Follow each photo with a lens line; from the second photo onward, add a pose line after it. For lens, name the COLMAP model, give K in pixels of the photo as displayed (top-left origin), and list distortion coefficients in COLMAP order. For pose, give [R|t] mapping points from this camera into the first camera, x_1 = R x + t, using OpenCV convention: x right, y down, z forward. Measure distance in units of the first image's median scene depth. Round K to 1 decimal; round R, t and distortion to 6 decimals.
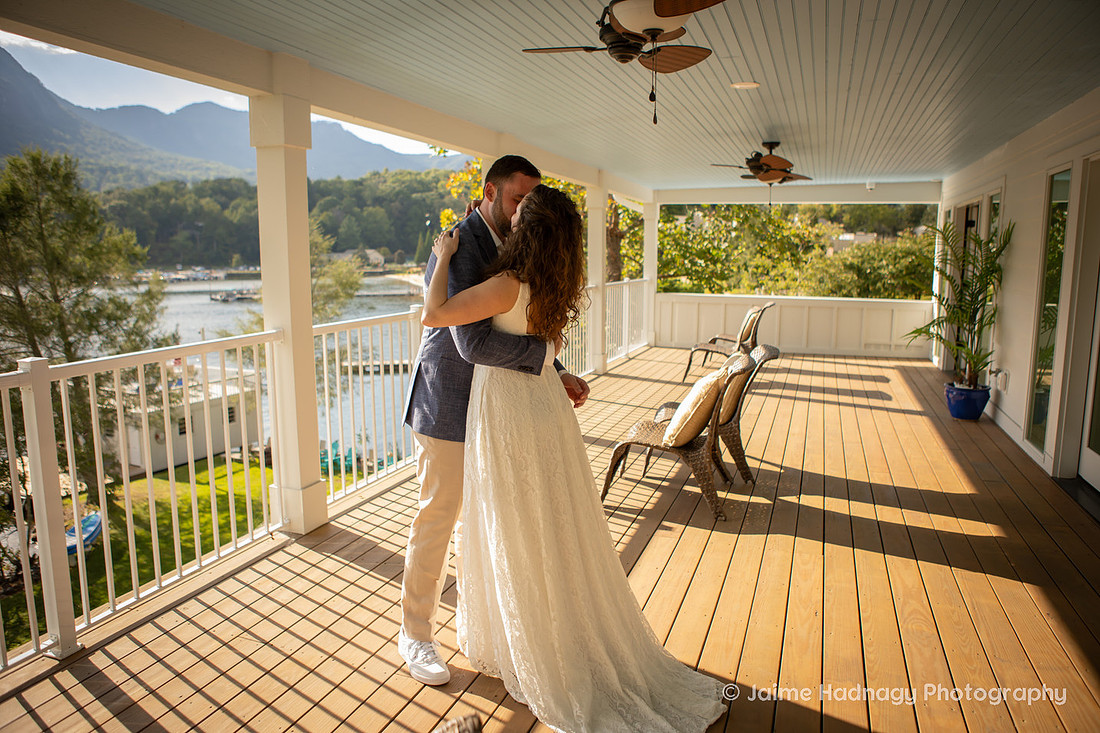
lens RADIAL K [[762.7, 0, 550.0], [0, 762.7, 366.5], [0, 0, 1]] dist [-0.103663, 0.074949]
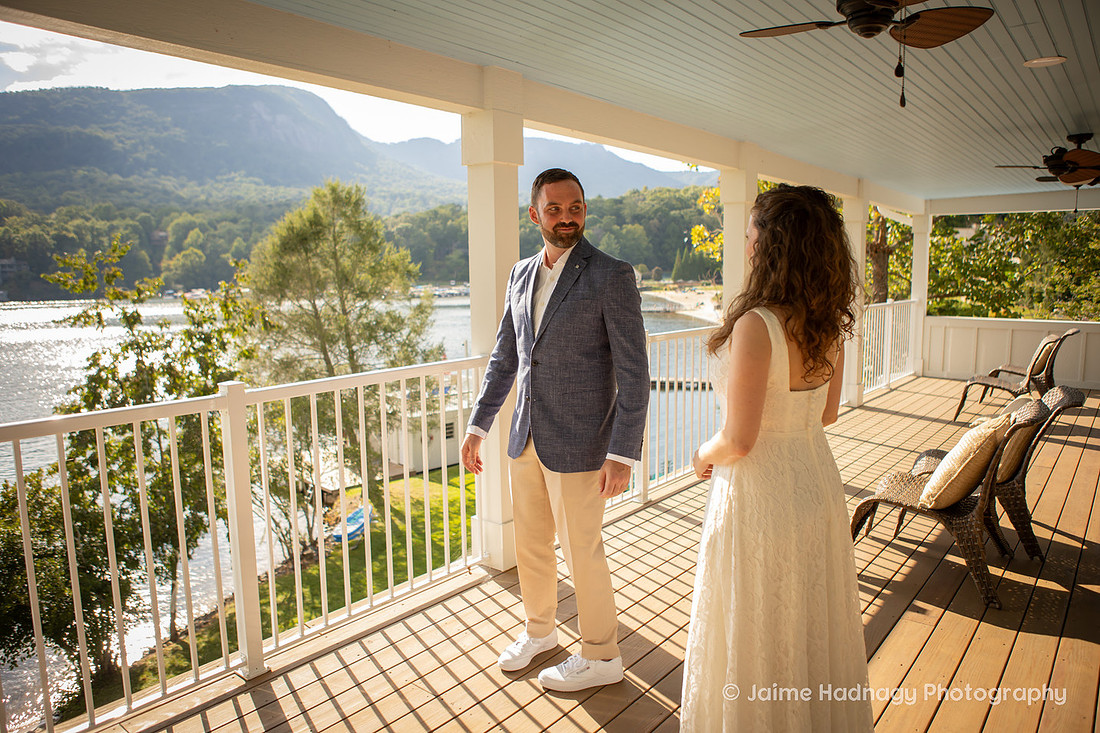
lens RADIAL K [[762.7, 0, 550.0], [0, 762.7, 366.5], [0, 0, 1]] dist [-0.103663, 0.074949]
pose [[0.944904, 0.031853, -0.325794, 0.004613], [-0.038892, 0.999129, -0.015114, -0.003281], [0.325029, 0.026952, 0.945320, 0.016128]]
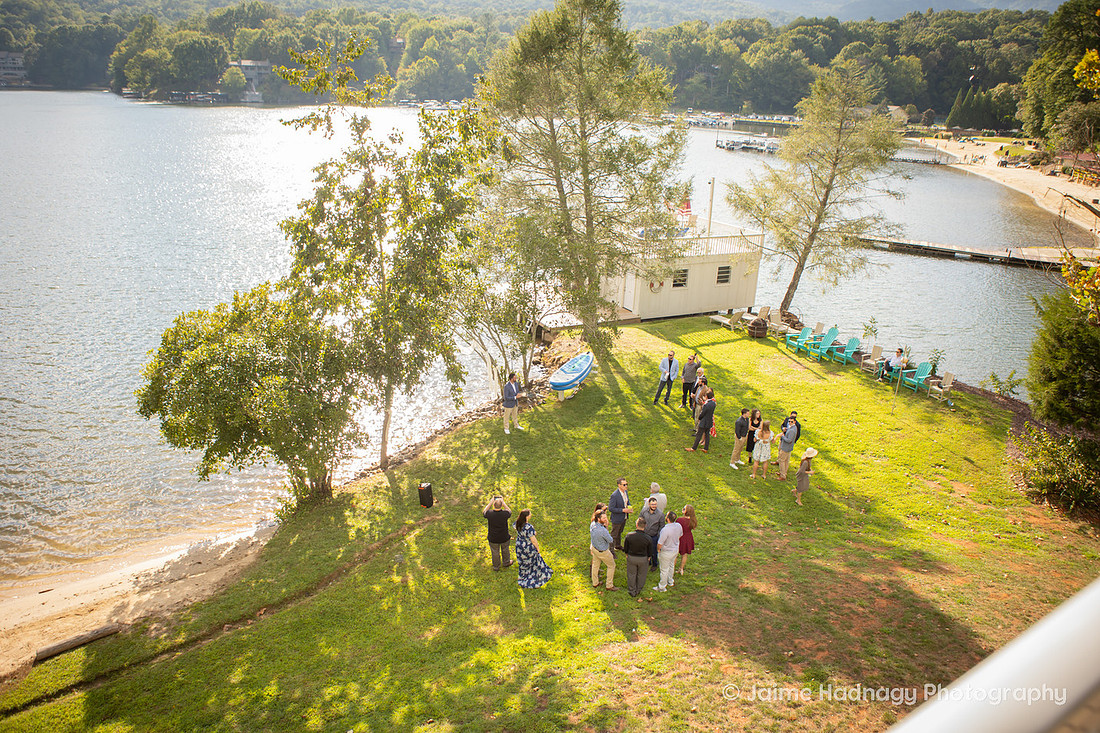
lens RADIAL K [[781.8, 0, 537.1], [0, 781.8, 364.7], [0, 0, 1]] dist [-0.113236, 0.085424]
pose [[0.800149, 0.232534, -0.552892, -0.069425], [-0.130319, 0.967170, 0.218171, -0.010904], [0.585473, -0.102517, 0.804184, 0.090157]]
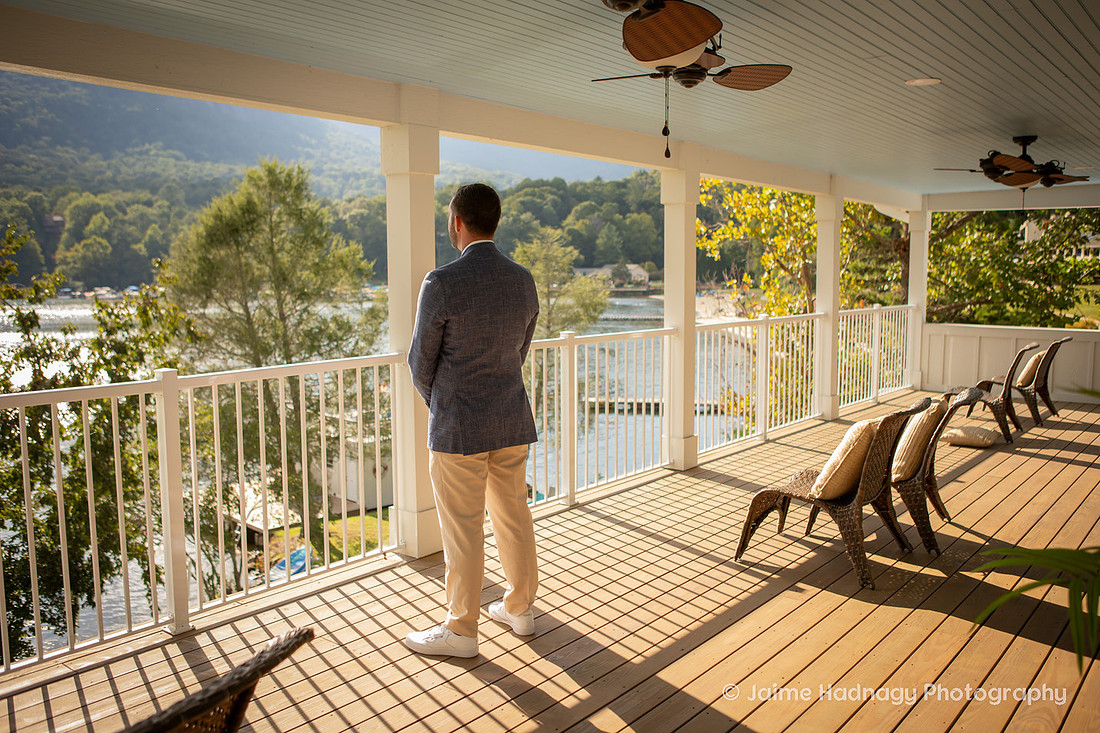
lens RADIAL K [[939.7, 0, 550.0], [0, 939.7, 366.5], [0, 0, 1]] dist [-0.082926, 0.090257]
pose [[0.948678, 0.030893, -0.314731, 0.032386], [-0.044811, 0.998307, -0.037080, 0.001157], [0.313053, 0.049280, 0.948456, -0.019452]]
